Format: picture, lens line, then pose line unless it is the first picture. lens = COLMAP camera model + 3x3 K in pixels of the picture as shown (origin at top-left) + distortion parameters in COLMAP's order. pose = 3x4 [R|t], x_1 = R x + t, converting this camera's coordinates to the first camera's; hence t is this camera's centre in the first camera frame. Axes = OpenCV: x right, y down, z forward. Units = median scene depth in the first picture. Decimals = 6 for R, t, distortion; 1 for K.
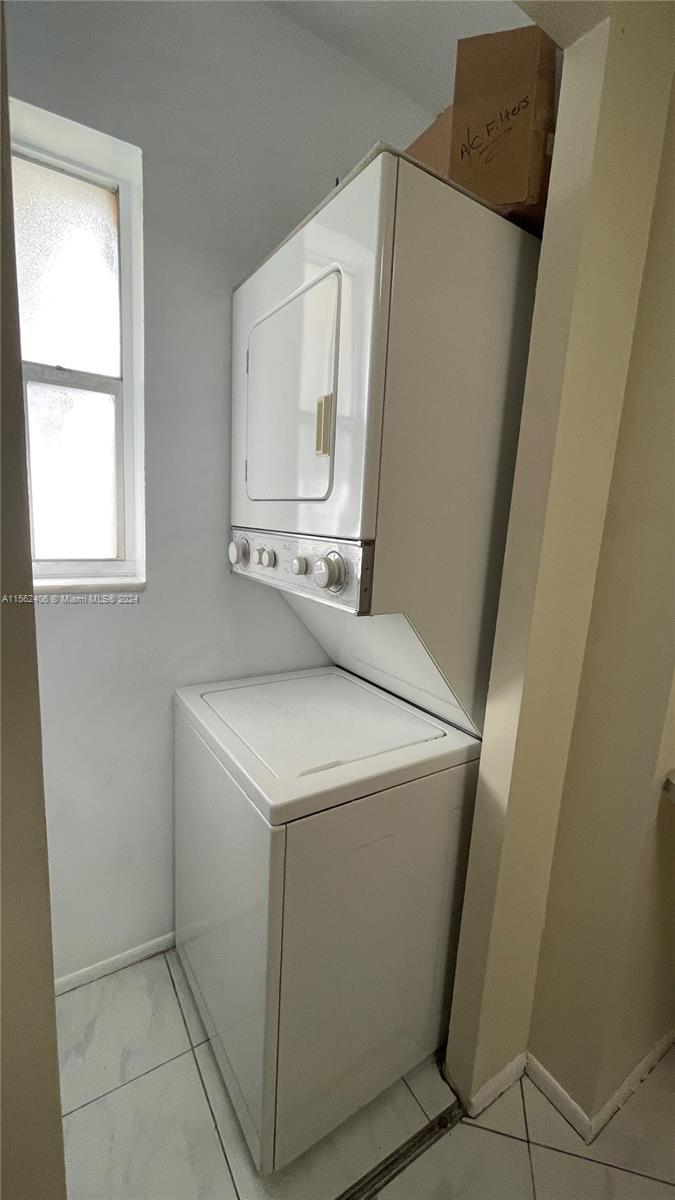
lens RADIAL K [[487.9, 0, 348.5], [0, 487.9, 600.7], [0, 0, 1]] dist [0.011662, 0.000248]
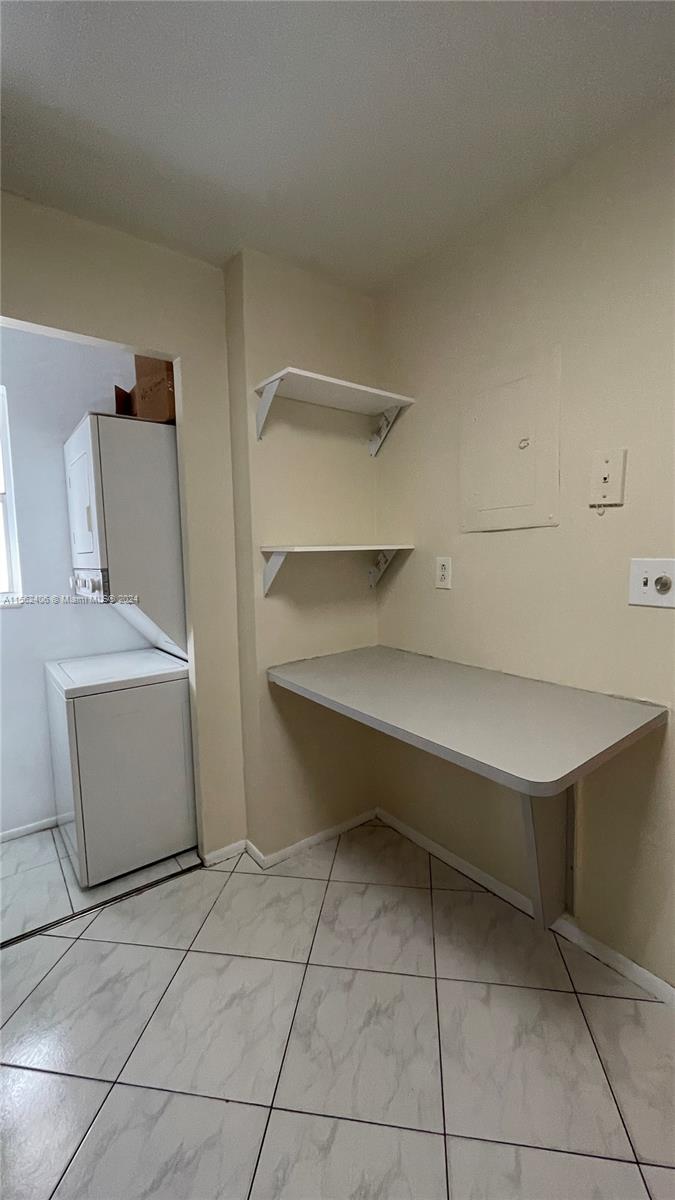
lens RADIAL K [[487.9, 0, 326.2], [0, 487.9, 596.2], [0, 0, 1]] dist [0.011662, 0.000248]
pose [[0.995540, -0.085558, 0.039760, 0.653175], [0.088311, 0.993371, -0.073585, 0.176681], [-0.033200, 0.076768, 0.996496, -0.873322]]
